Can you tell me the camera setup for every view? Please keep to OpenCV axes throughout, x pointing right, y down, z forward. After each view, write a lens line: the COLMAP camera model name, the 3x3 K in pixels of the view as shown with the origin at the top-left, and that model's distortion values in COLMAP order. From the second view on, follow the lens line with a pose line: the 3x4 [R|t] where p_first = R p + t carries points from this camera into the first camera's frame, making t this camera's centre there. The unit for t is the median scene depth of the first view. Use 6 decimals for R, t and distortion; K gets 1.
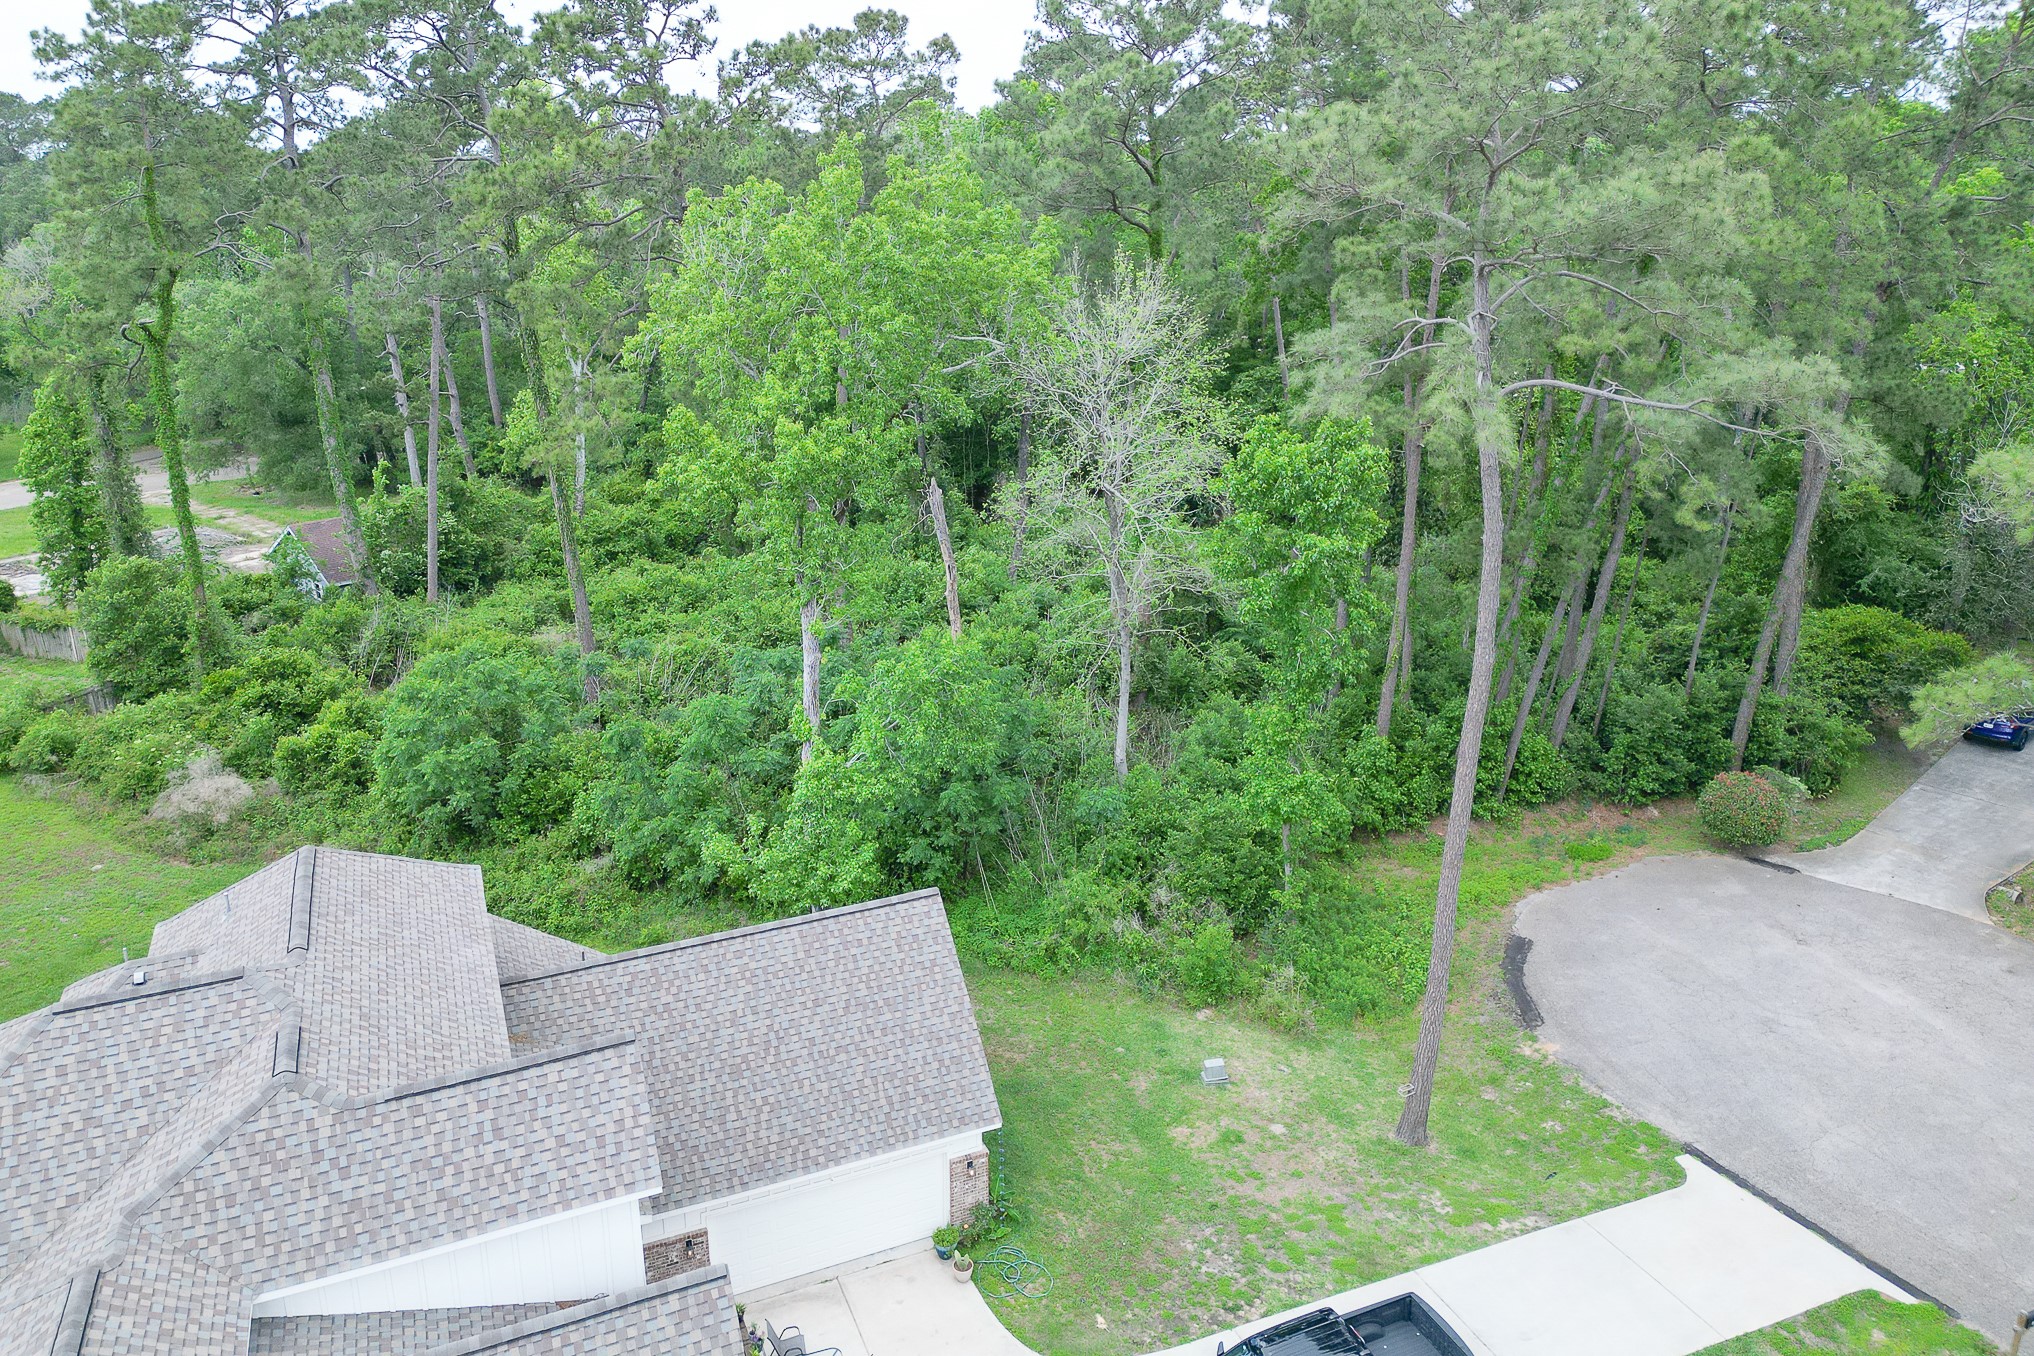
lens RADIAL K [[1432.6, 0, 992.4], [0, 1432.6, 631.0], [0, 0, 1]] dist [0.060462, -0.048028]
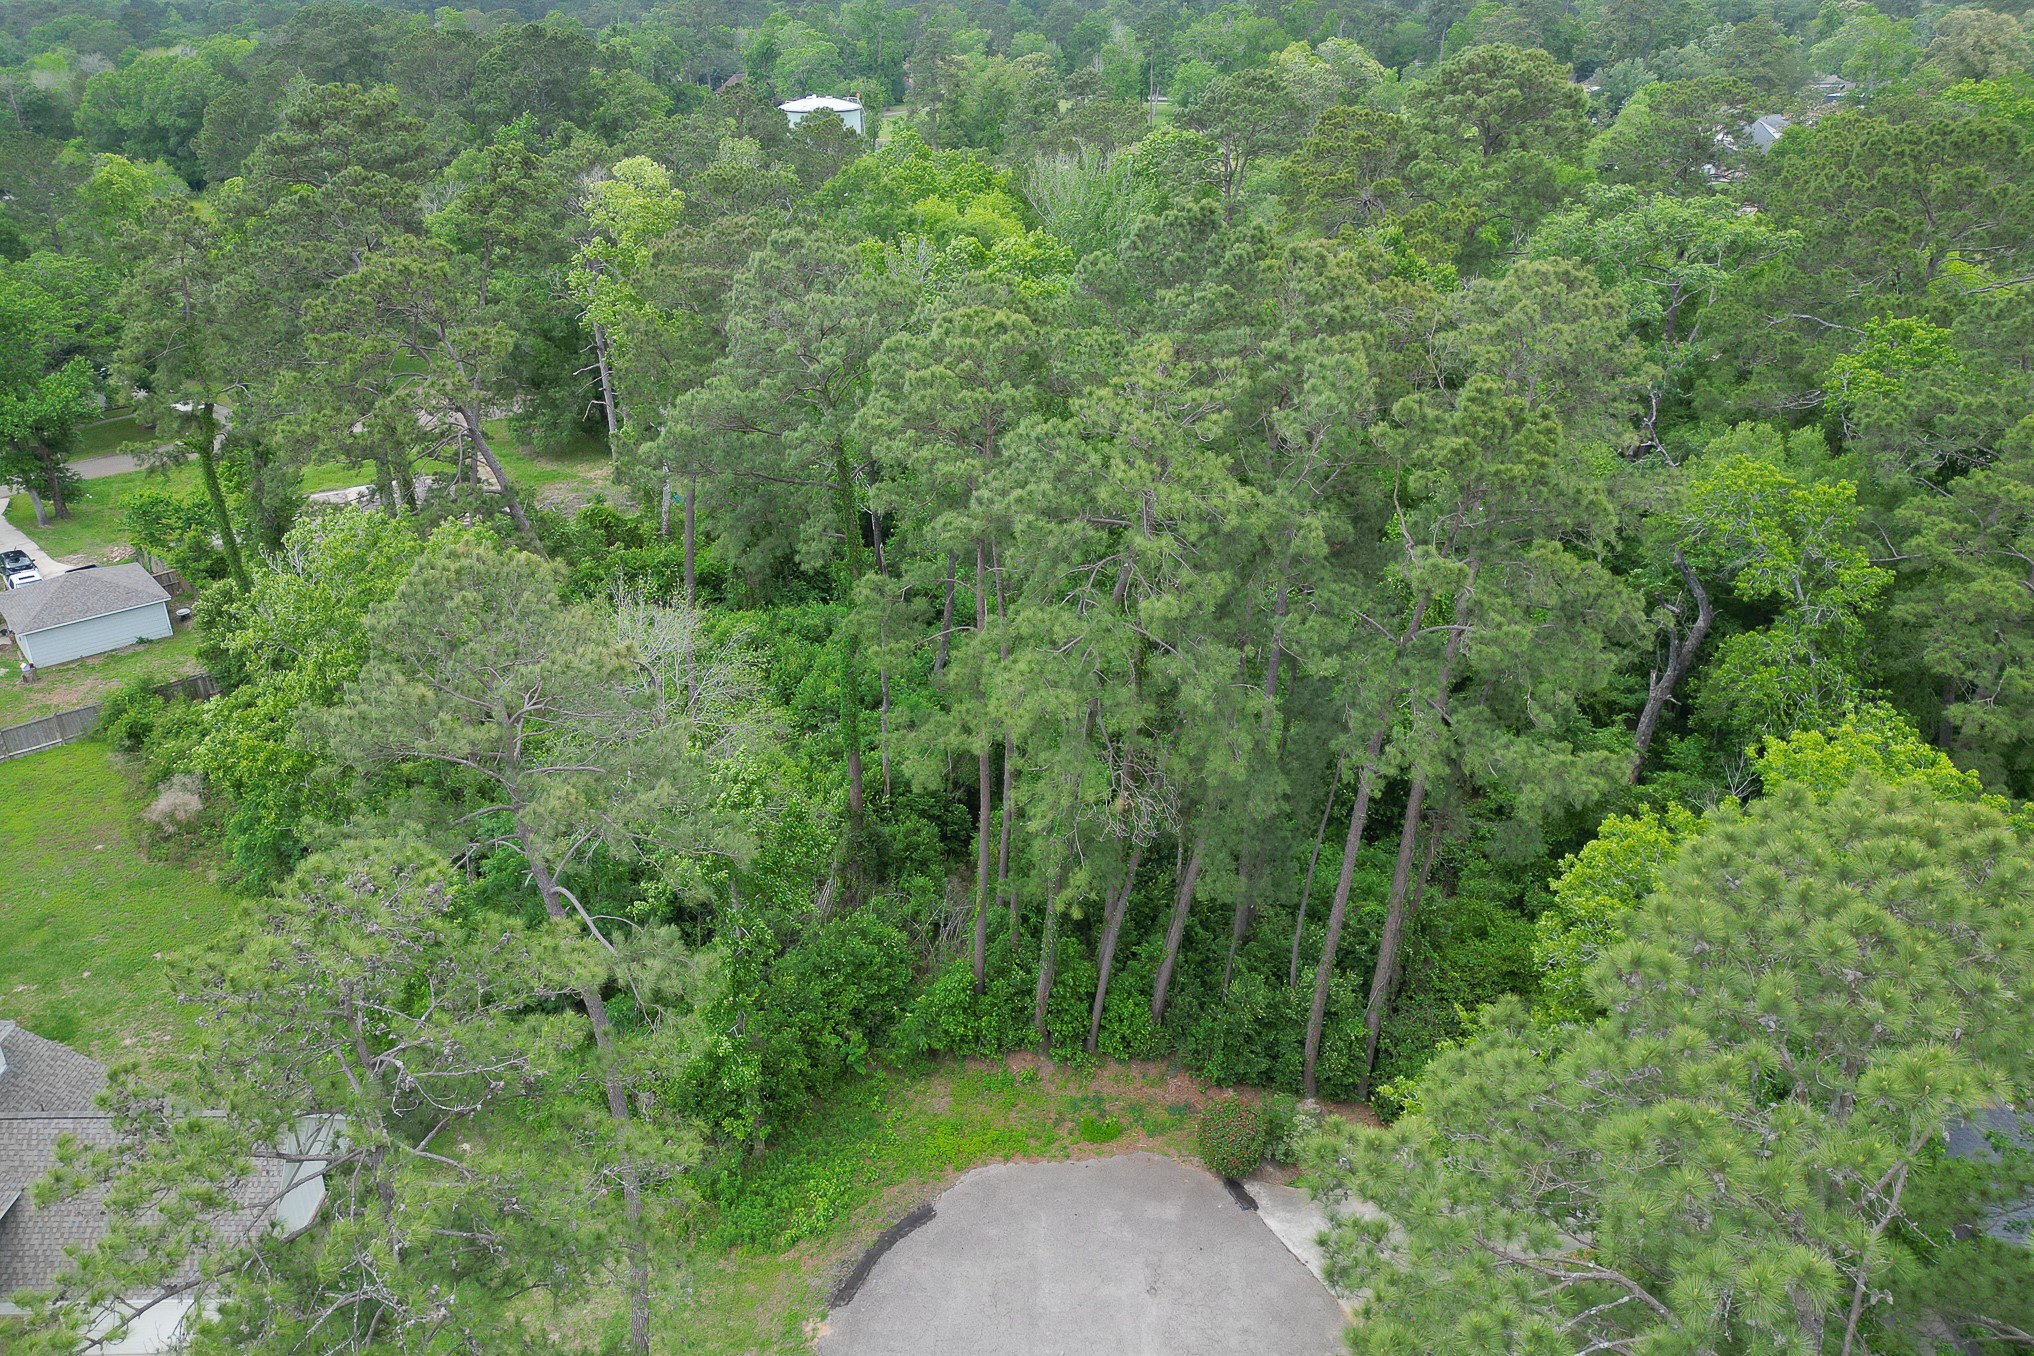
lens RADIAL K [[1432.6, 0, 1007.8], [0, 1432.6, 633.9], [0, 0, 1]] dist [0.060462, -0.048028]
pose [[0.929532, 0.165077, -0.329727, 0.806158], [-0.122347, 0.981610, 0.146533, -0.454452], [0.347853, -0.095866, 0.932635, 0.002634]]
